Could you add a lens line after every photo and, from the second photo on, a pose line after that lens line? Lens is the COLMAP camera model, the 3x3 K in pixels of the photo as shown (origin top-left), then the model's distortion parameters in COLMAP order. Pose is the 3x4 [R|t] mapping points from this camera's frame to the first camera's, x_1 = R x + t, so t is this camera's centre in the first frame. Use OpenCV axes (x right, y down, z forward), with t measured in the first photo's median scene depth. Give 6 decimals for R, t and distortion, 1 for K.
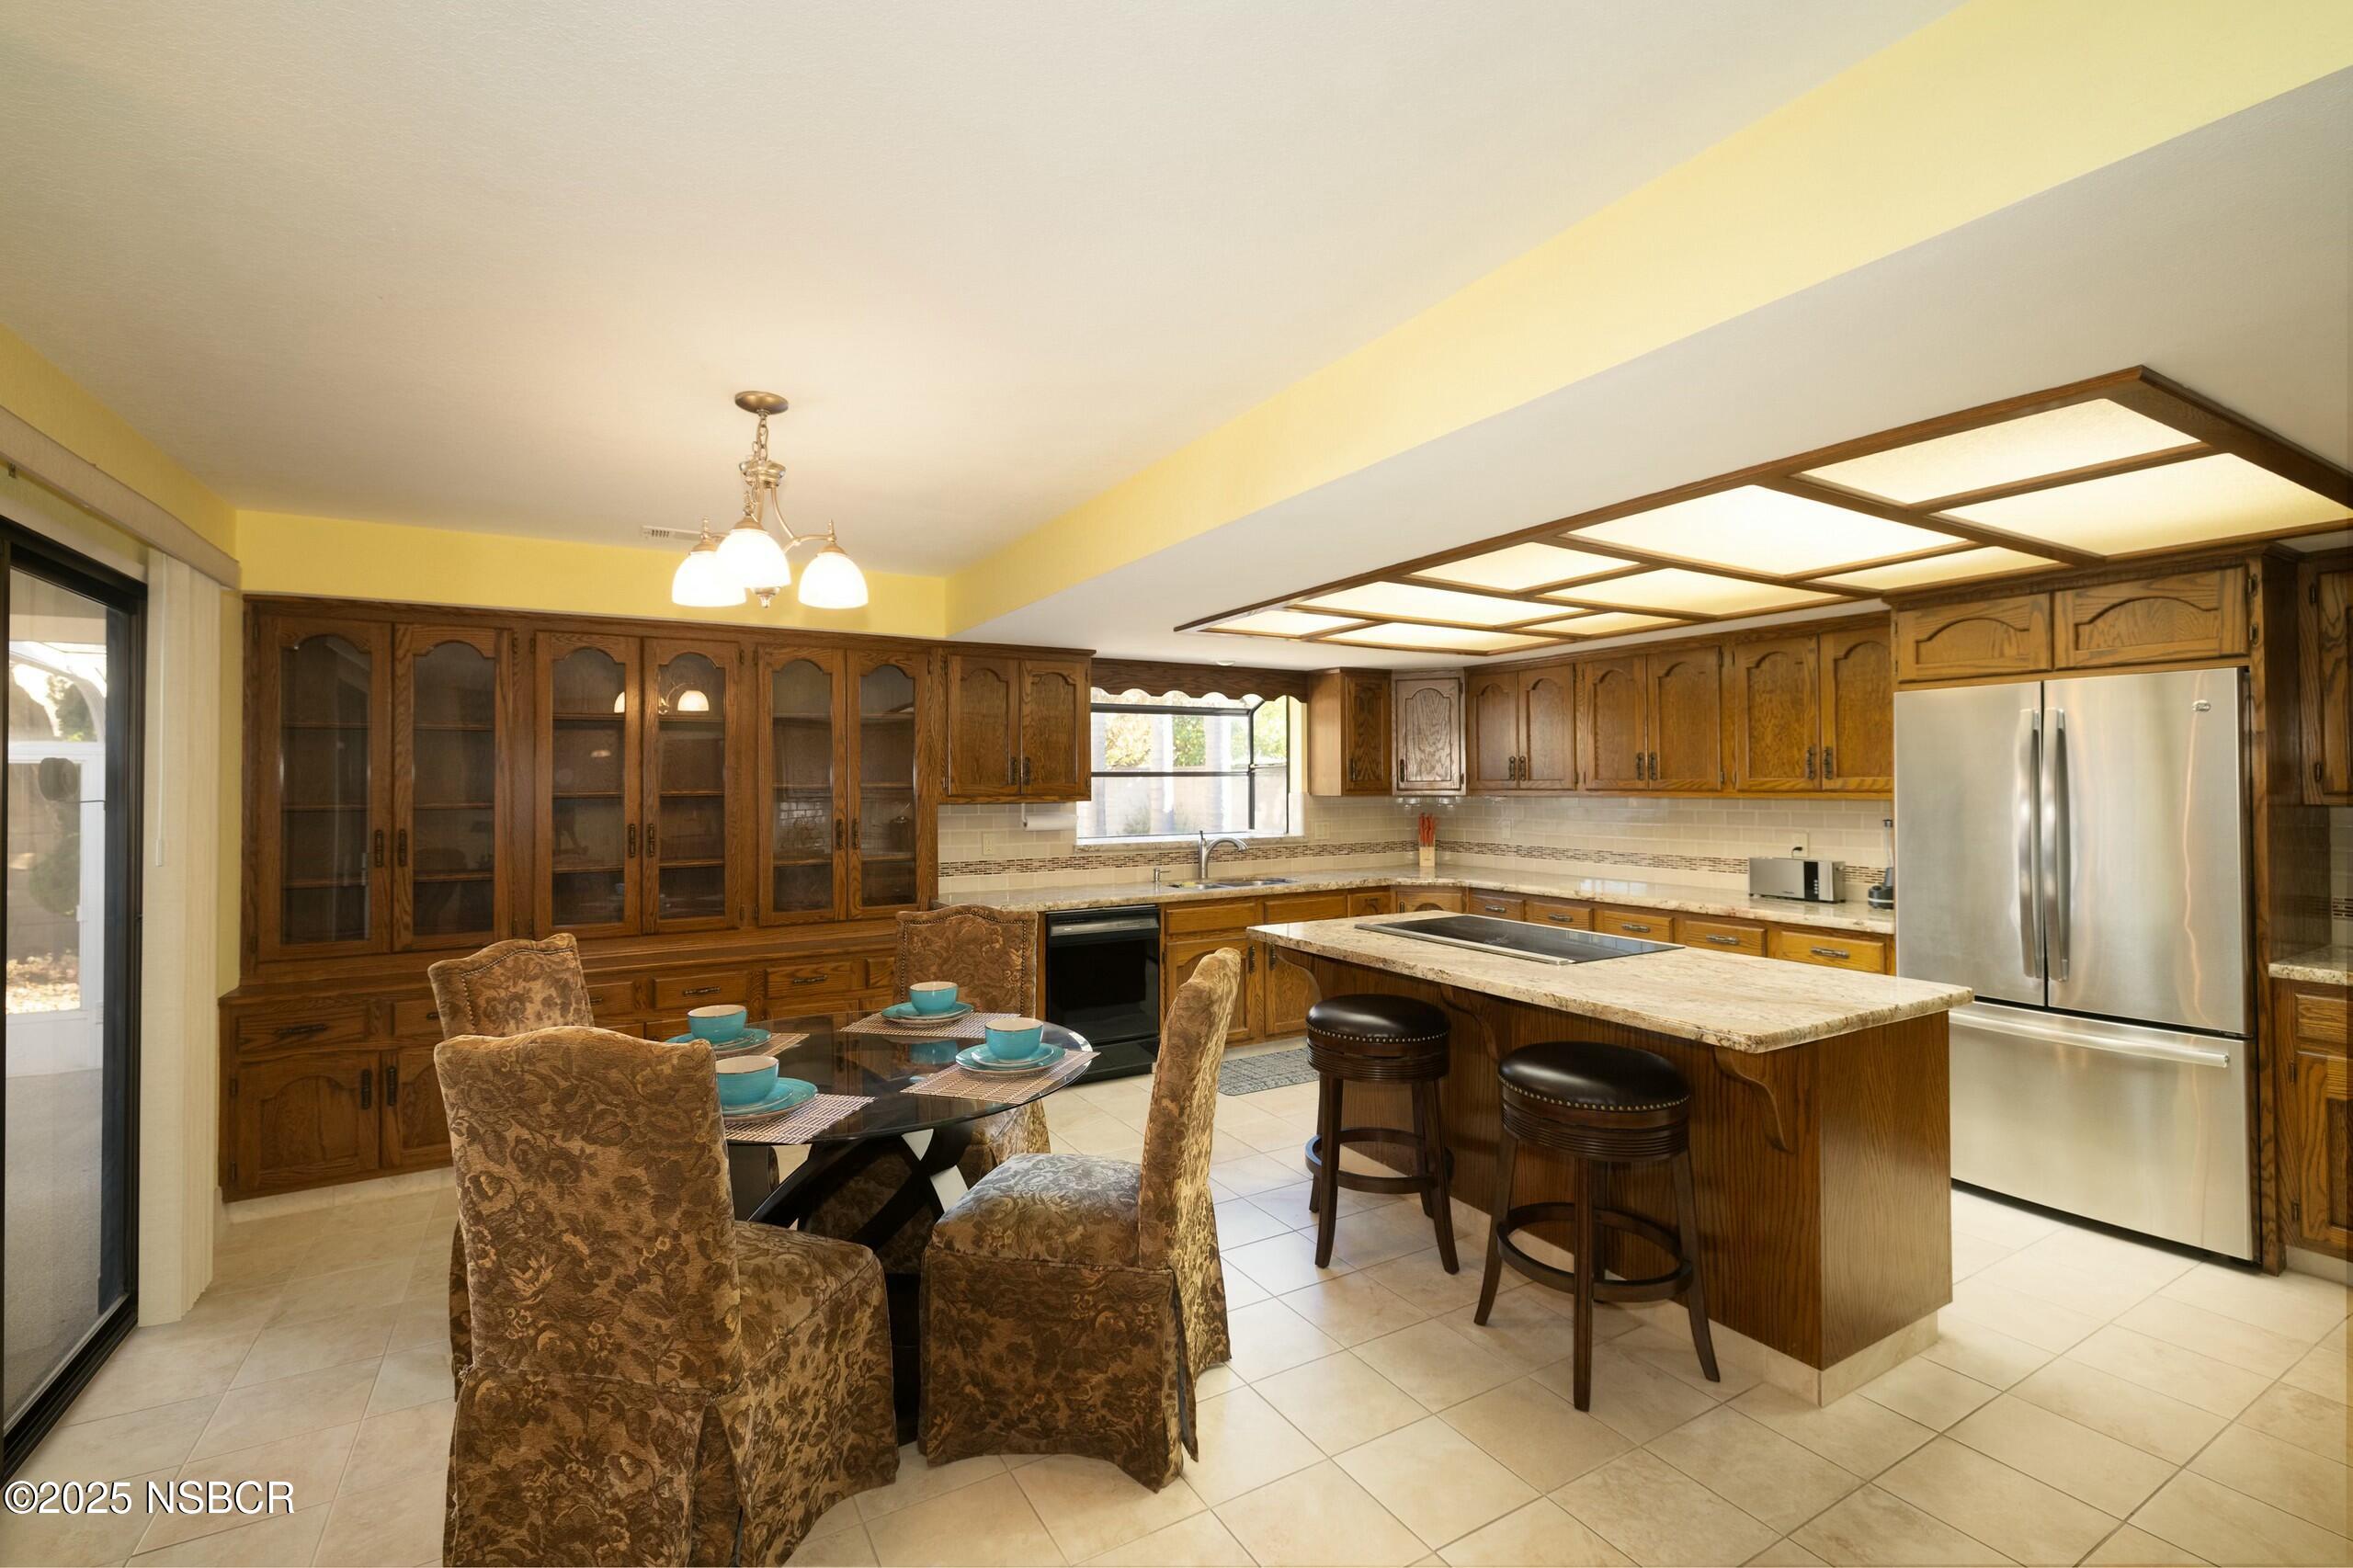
lens RADIAL K [[1002.8, 0, 1148.9], [0, 1002.8, 766.1], [0, 0, 1]] dist [0.000360, 0.000461]
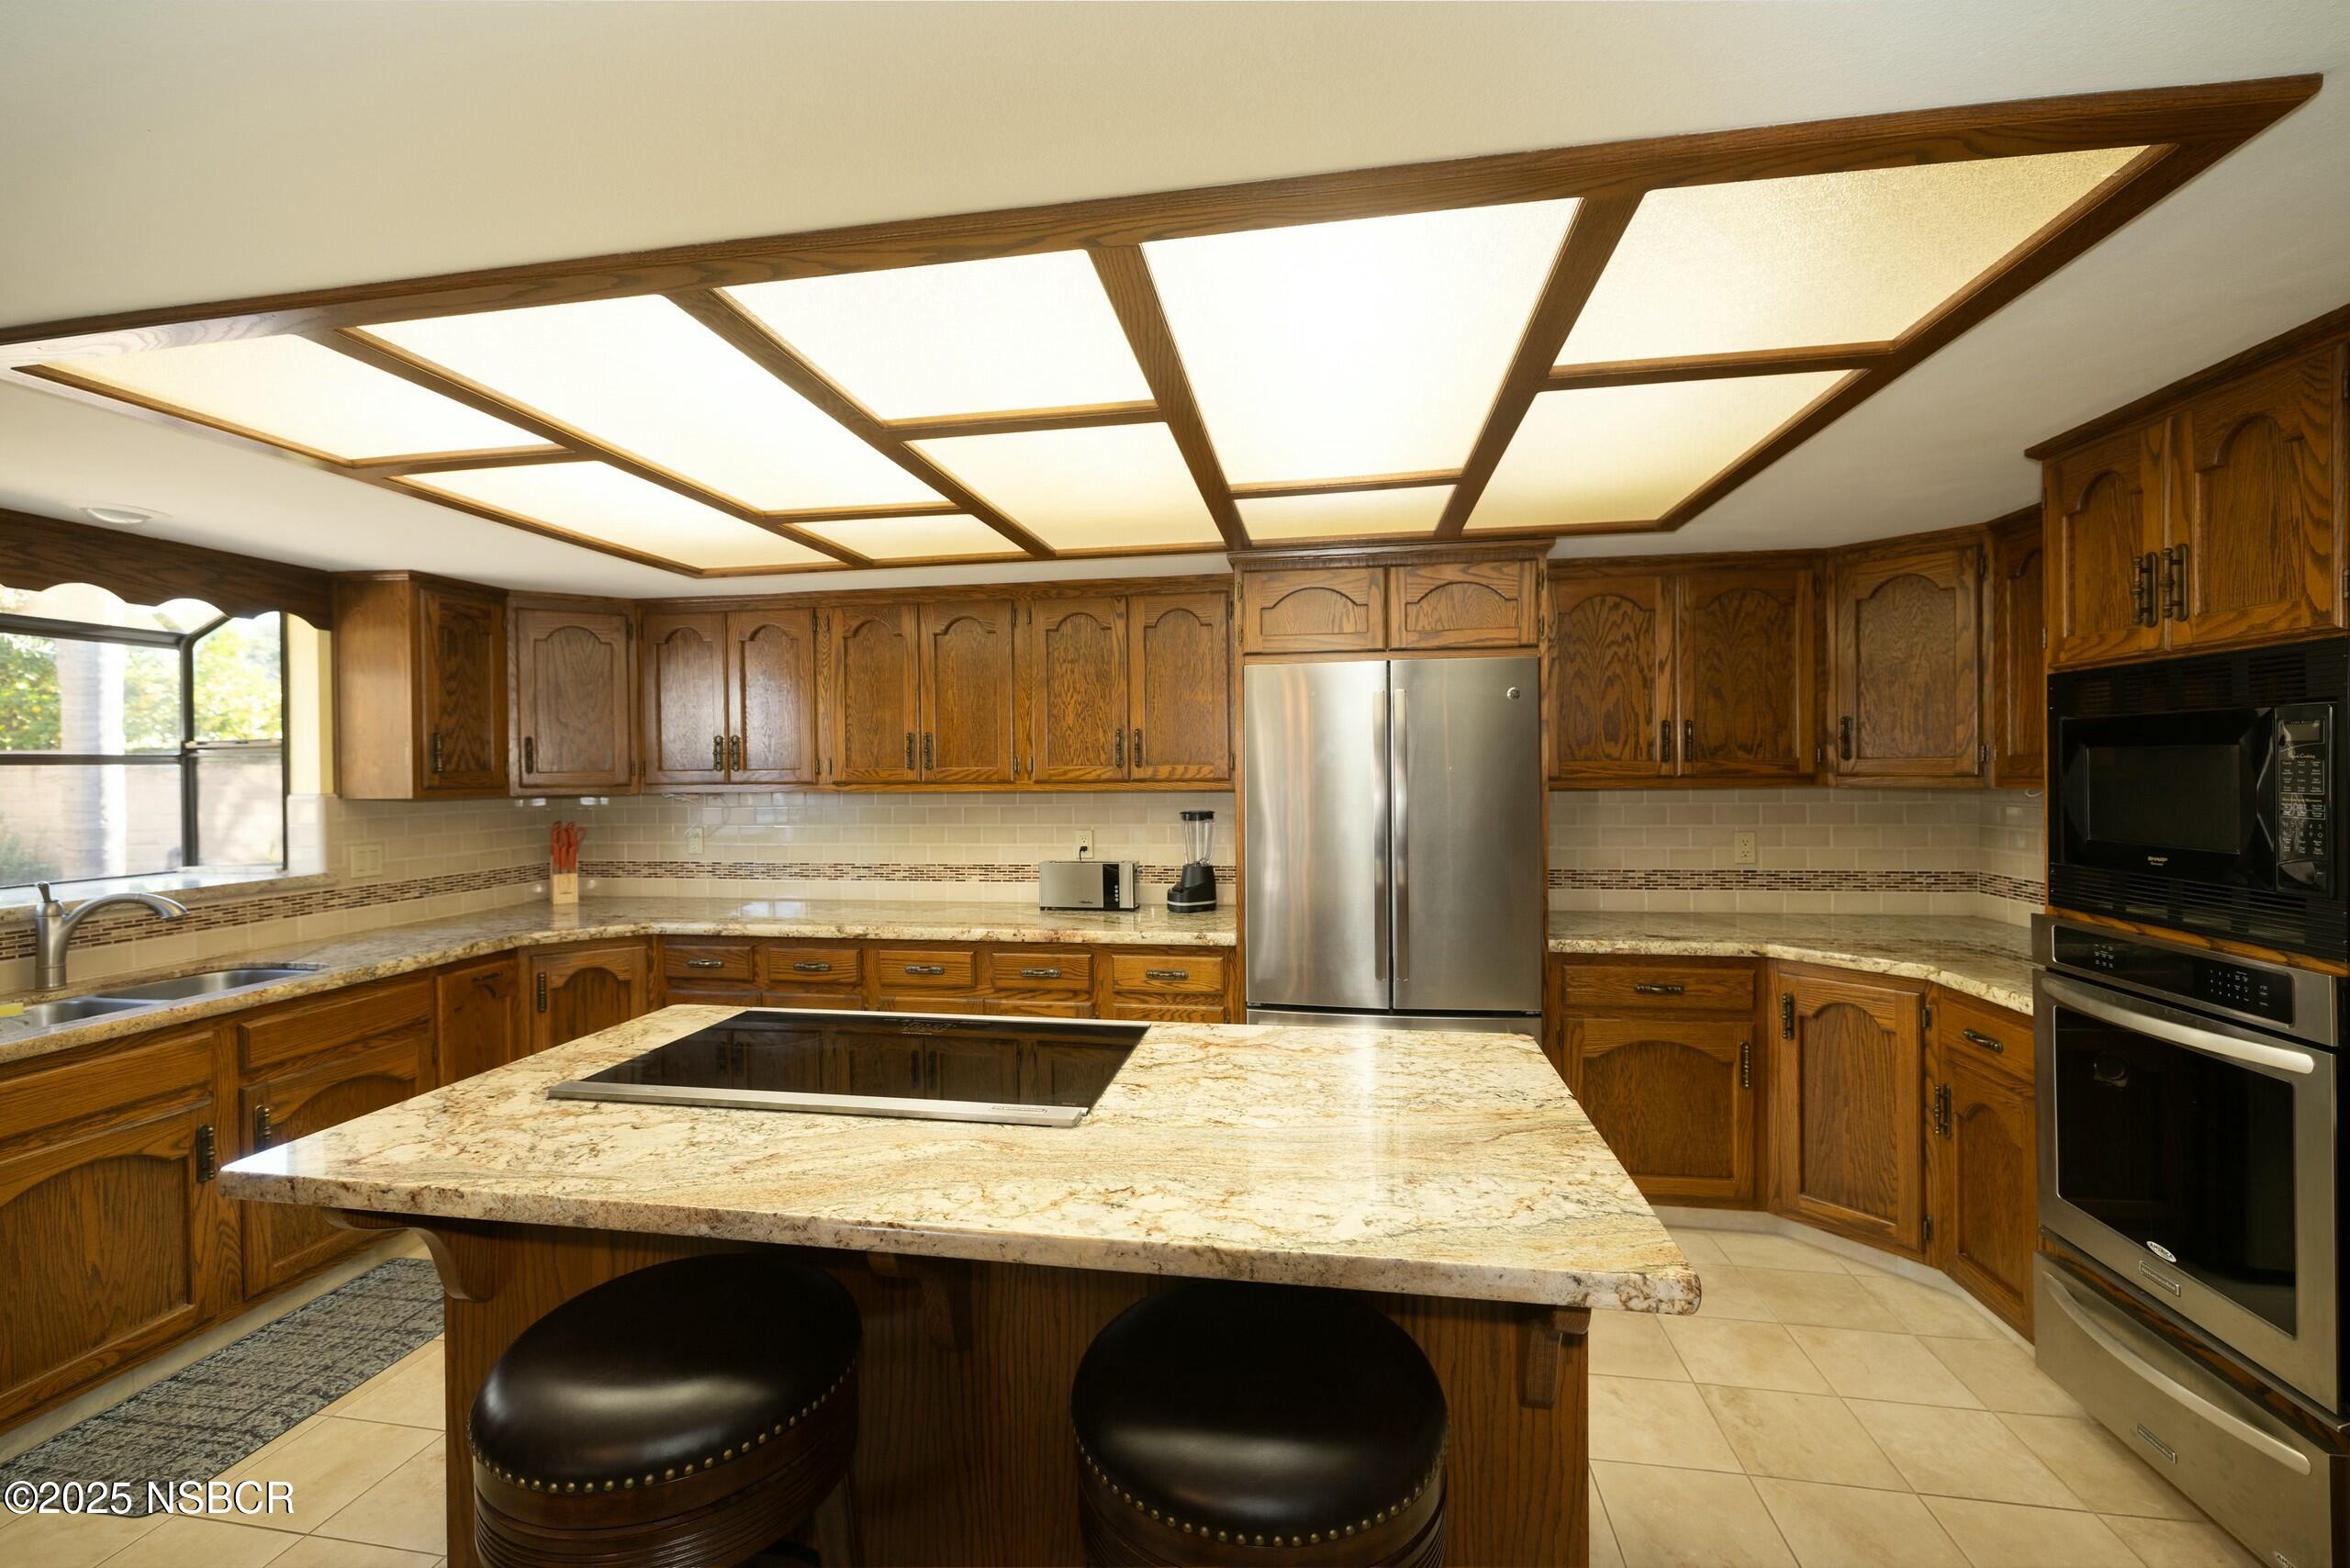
lens RADIAL K [[1001.6, 0, 1160.5], [0, 1001.6, 778.8], [0, 0, 1]] dist [0.000360, 0.000461]
pose [[0.632348, -0.009128, 0.774630, 0.021669], [-0.006745, 0.999828, 0.017288, 0.005967], [-0.774655, -0.016157, 0.632178, 0.334737]]
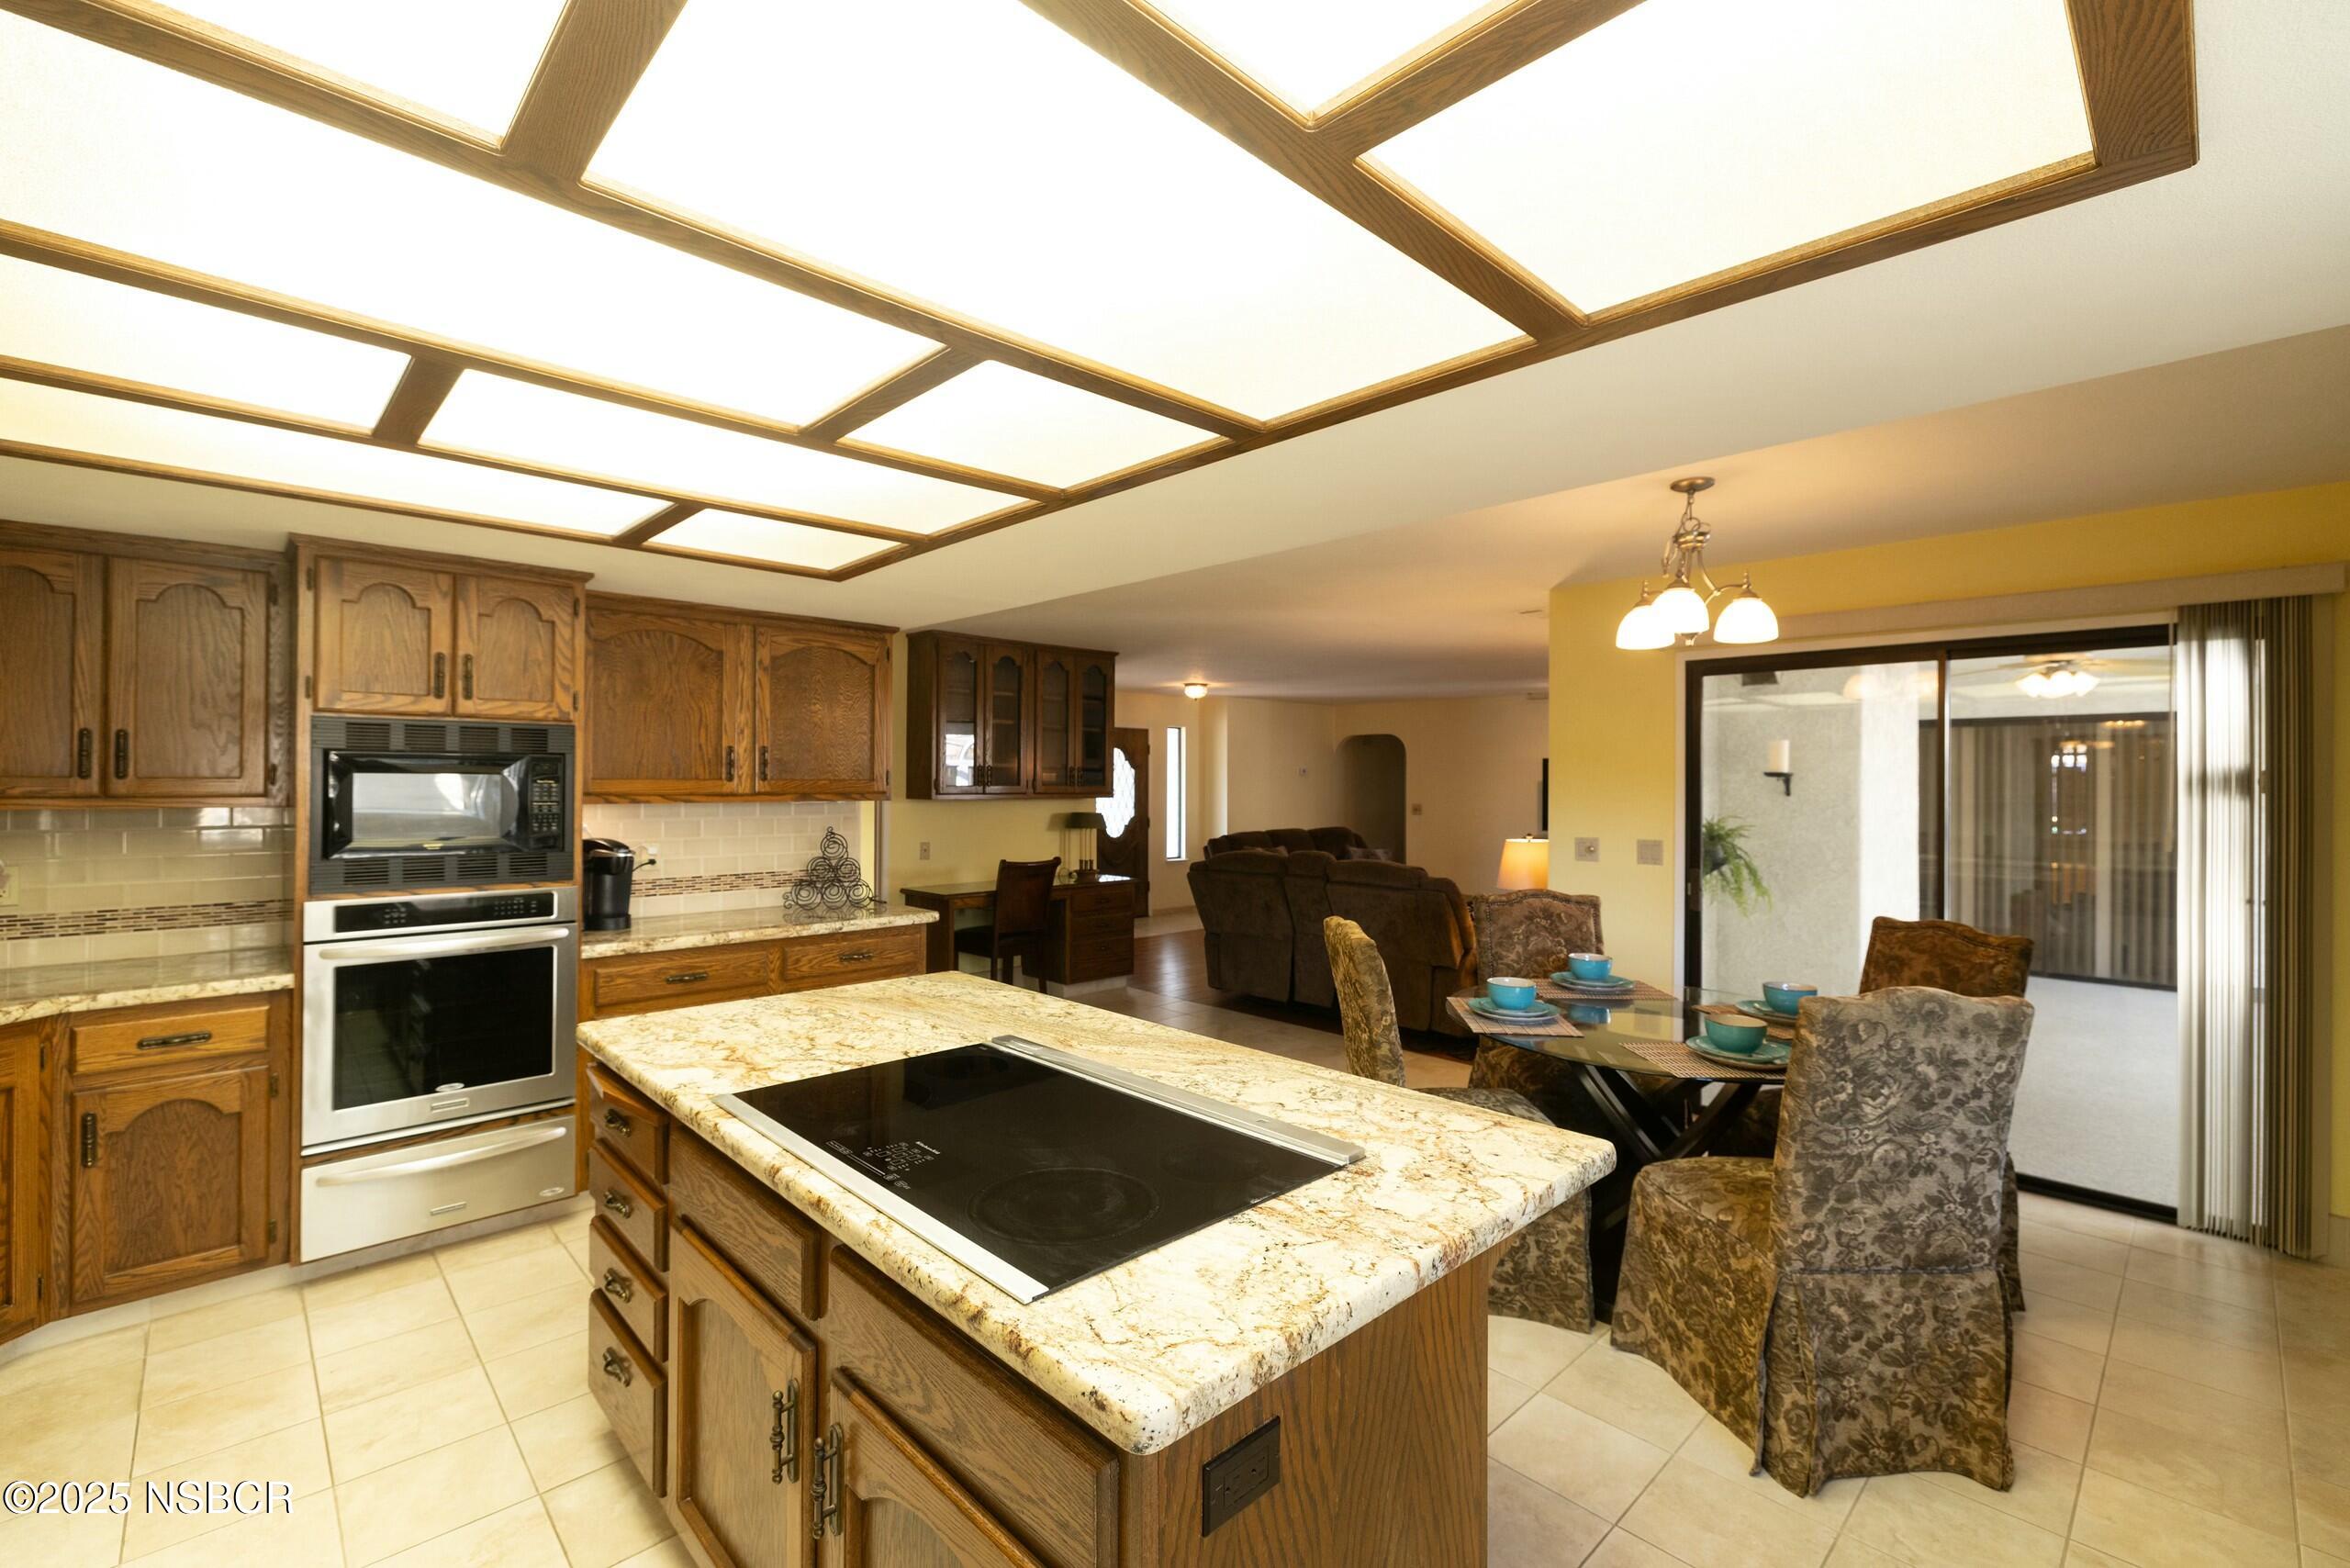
lens RADIAL K [[1001.6, 0, 1166.7], [0, 1001.6, 776.4], [0, 0, 1]] dist [0.000360, 0.000461]
pose [[-0.969552, -0.002926, -0.244867, 0.252131], [0.002894, 0.999722, -0.023407, 0.013900], [0.244867, -0.023403, -0.969274, 0.909534]]
